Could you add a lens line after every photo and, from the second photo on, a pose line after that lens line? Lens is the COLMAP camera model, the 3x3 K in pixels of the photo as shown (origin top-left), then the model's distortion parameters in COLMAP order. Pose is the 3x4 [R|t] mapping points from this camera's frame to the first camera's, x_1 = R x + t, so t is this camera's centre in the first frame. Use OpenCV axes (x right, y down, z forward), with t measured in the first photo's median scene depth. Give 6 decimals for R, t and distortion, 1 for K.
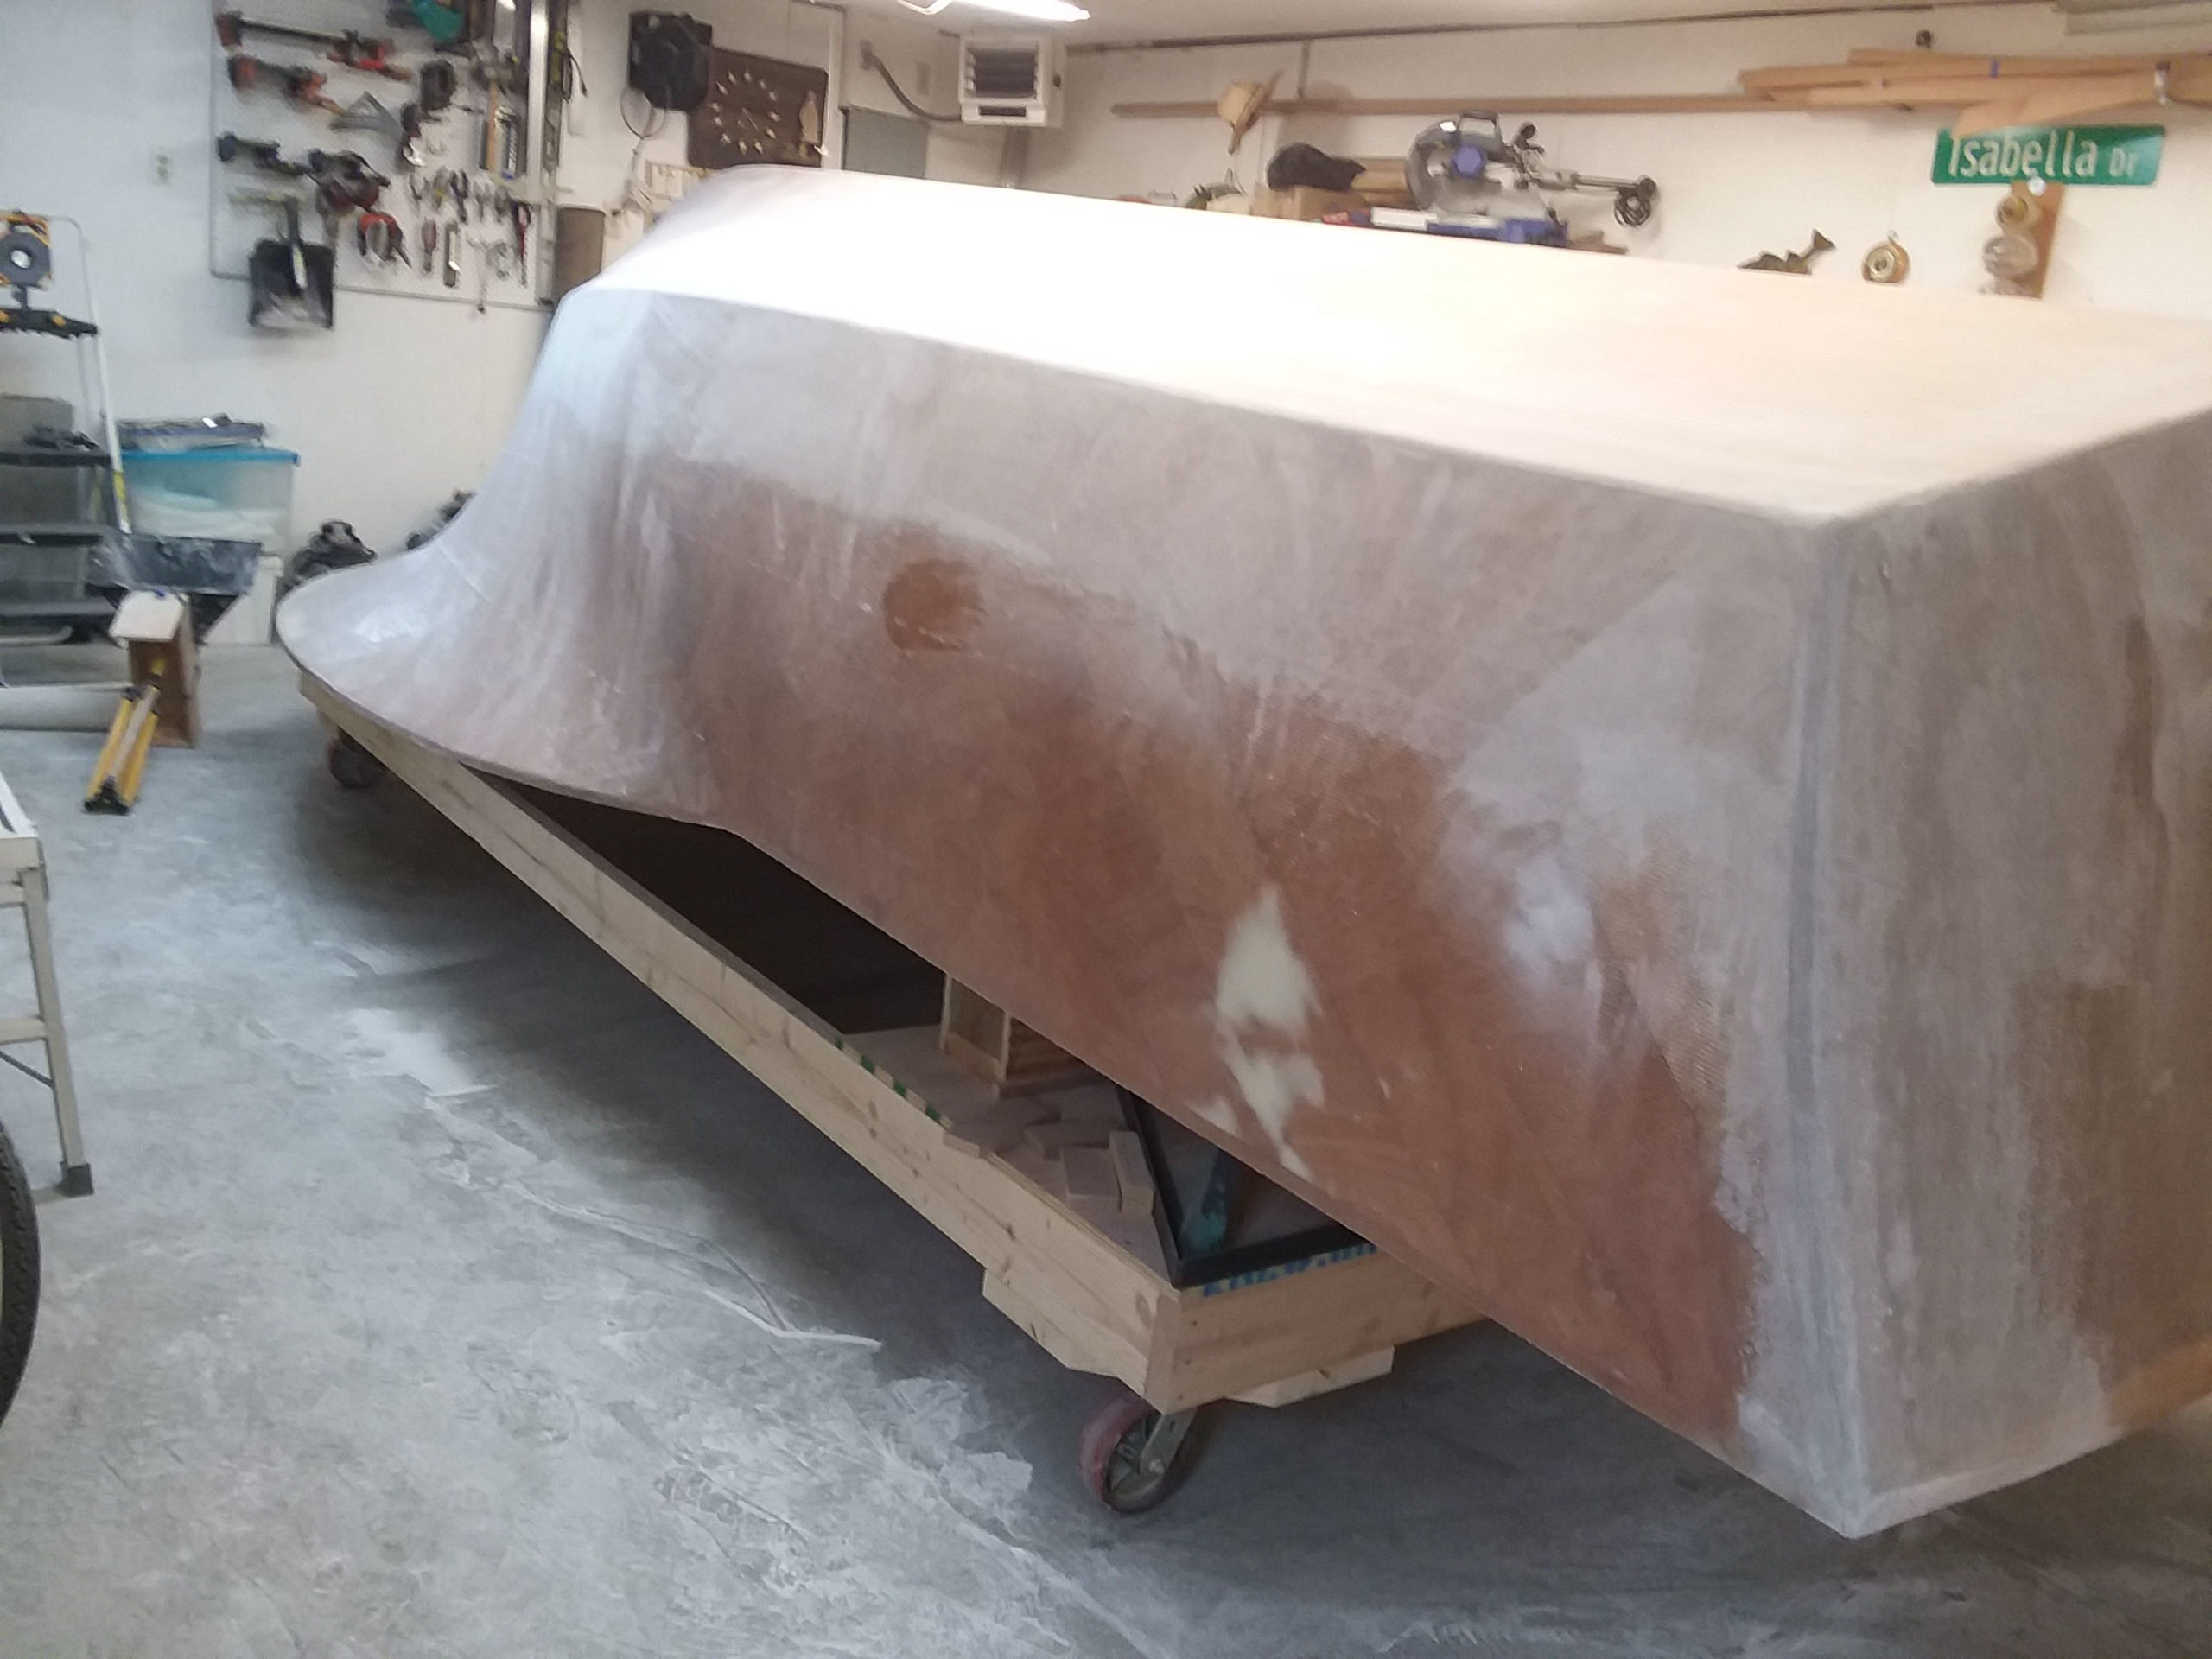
lens RADIAL K [[1946.6, 0, 1105.2], [0, 1946.6, 807.2], [0, 0, 1]] dist [0.066064, -0.095387]
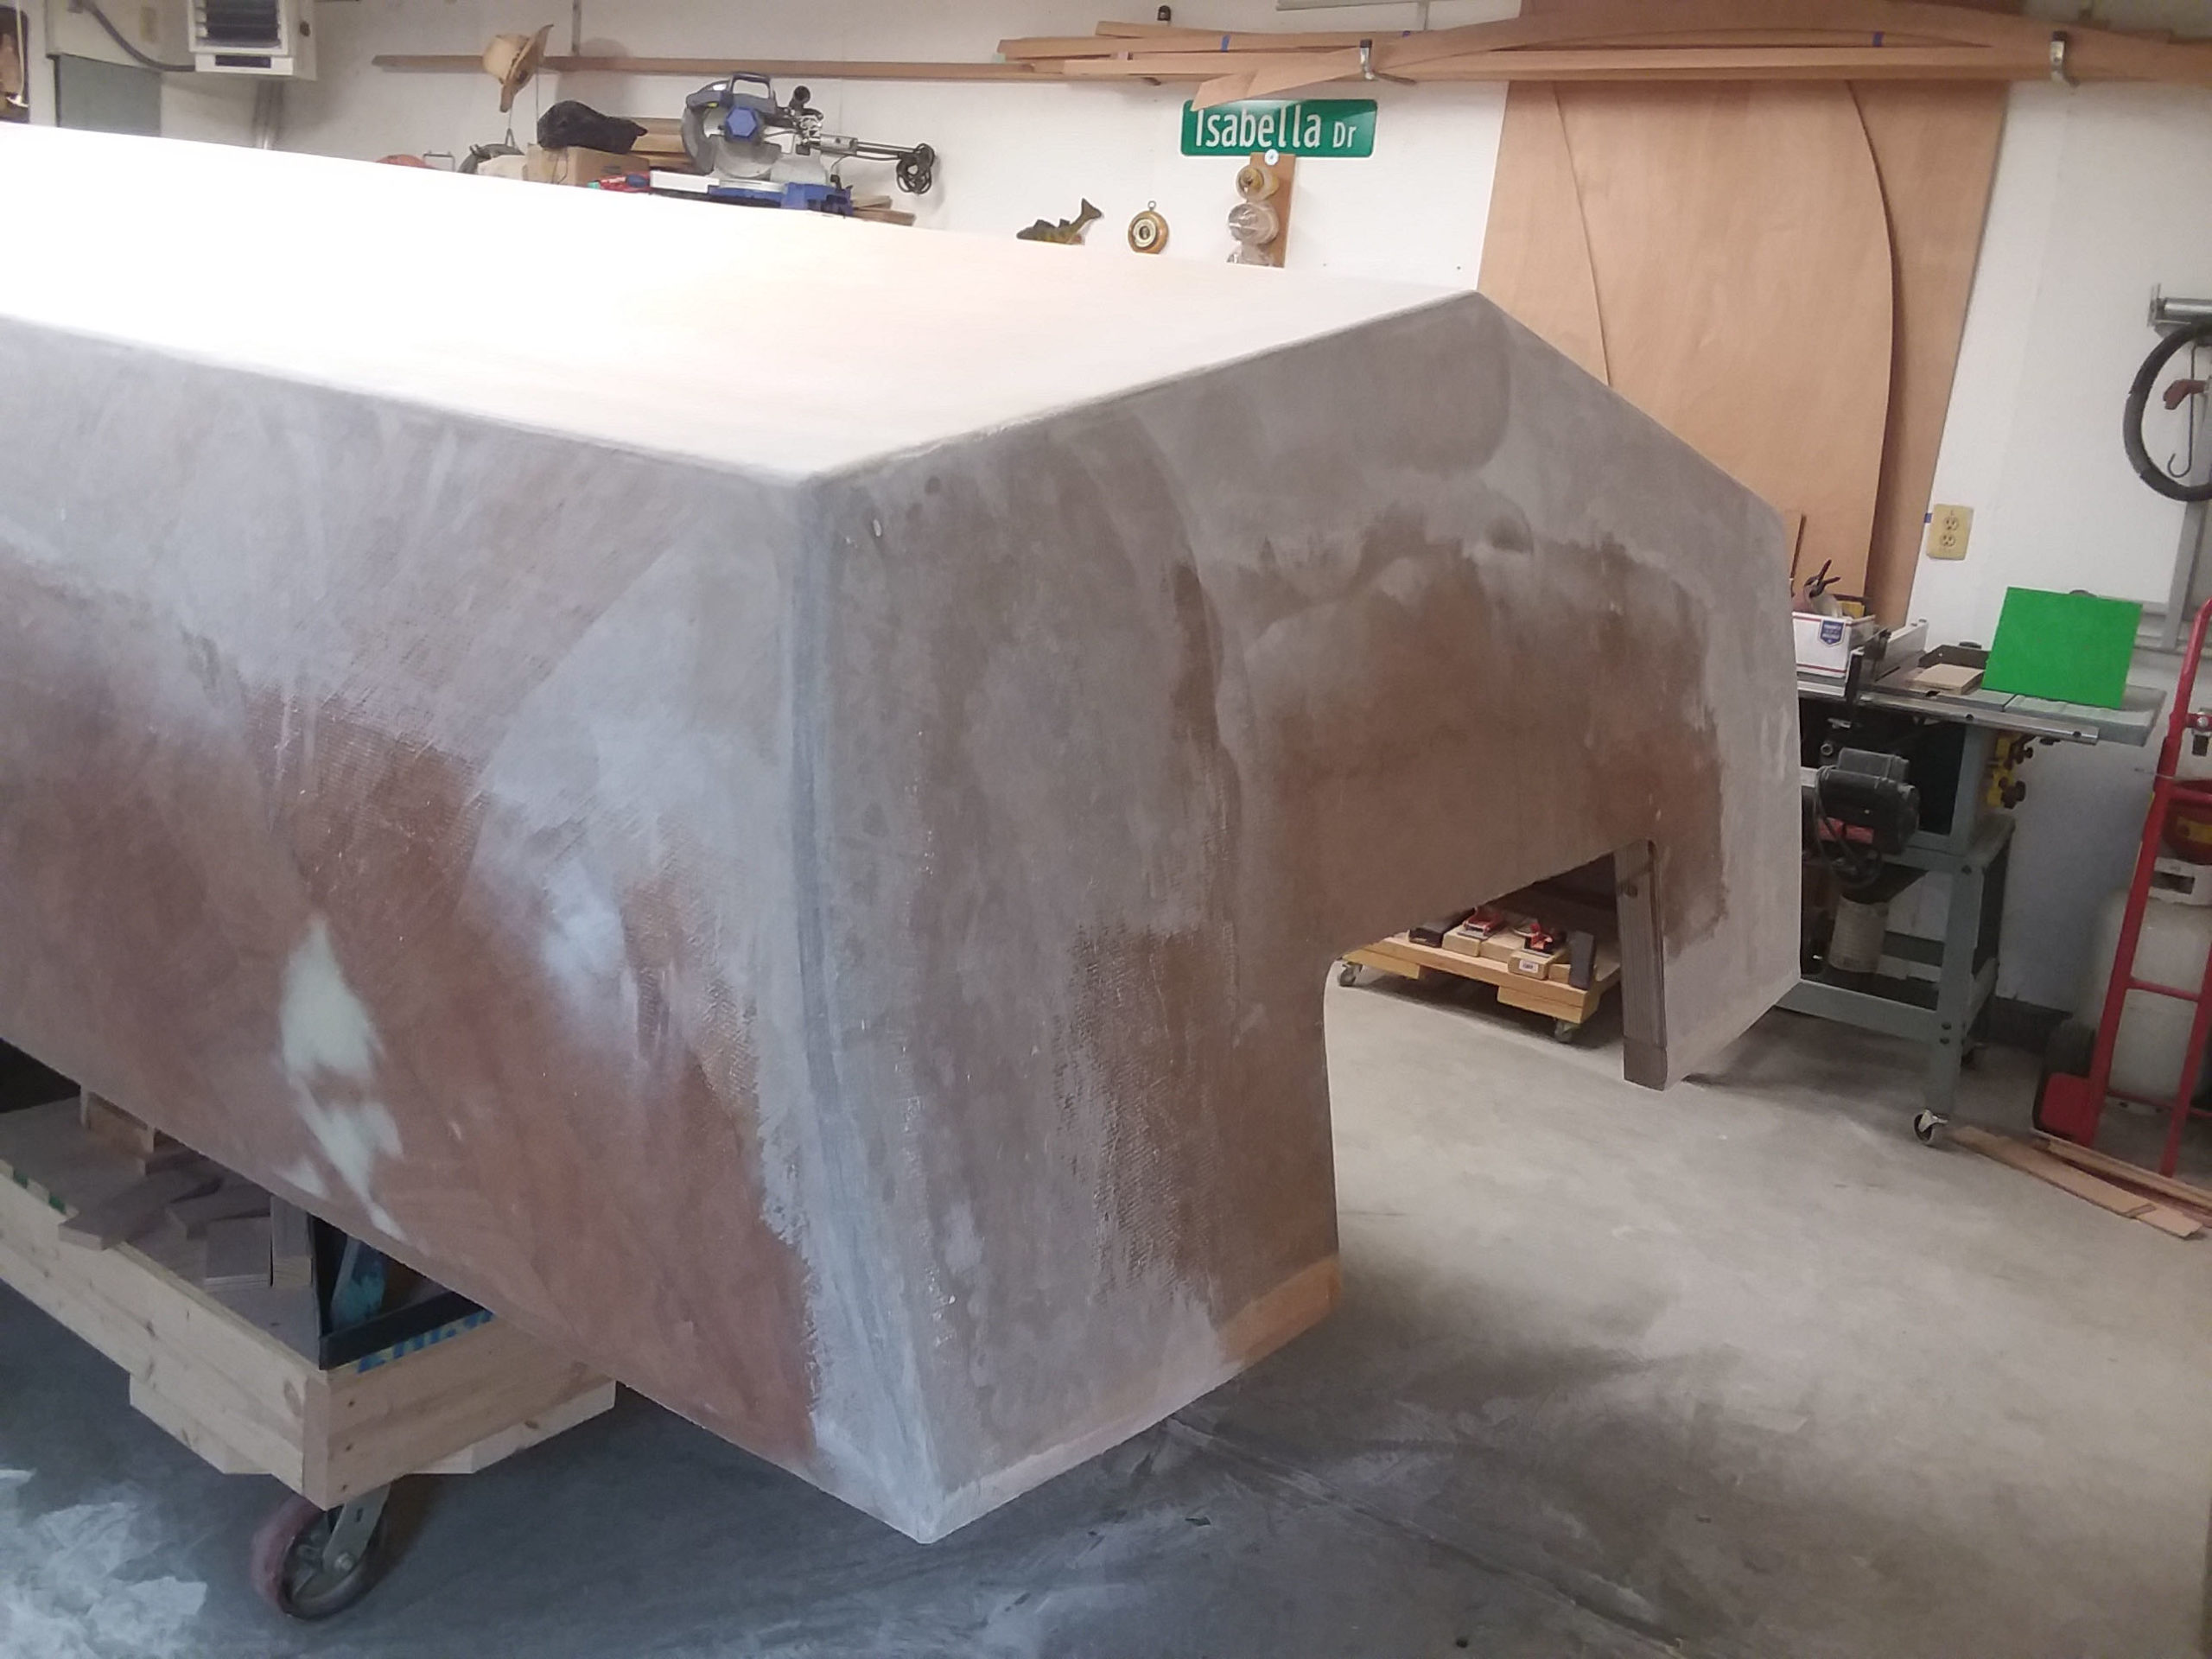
lens RADIAL K [[1942.8, 0, 1121.9], [0, 1942.8, 819.9], [0, 0, 1]] dist [0.048621, -0.070038]
pose [[0.951419, -0.089194, 0.294695, 0.176377], [0.083408, 0.995996, 0.032173, -0.000955], [-0.296385, -0.006030, 0.955049, 0.053918]]
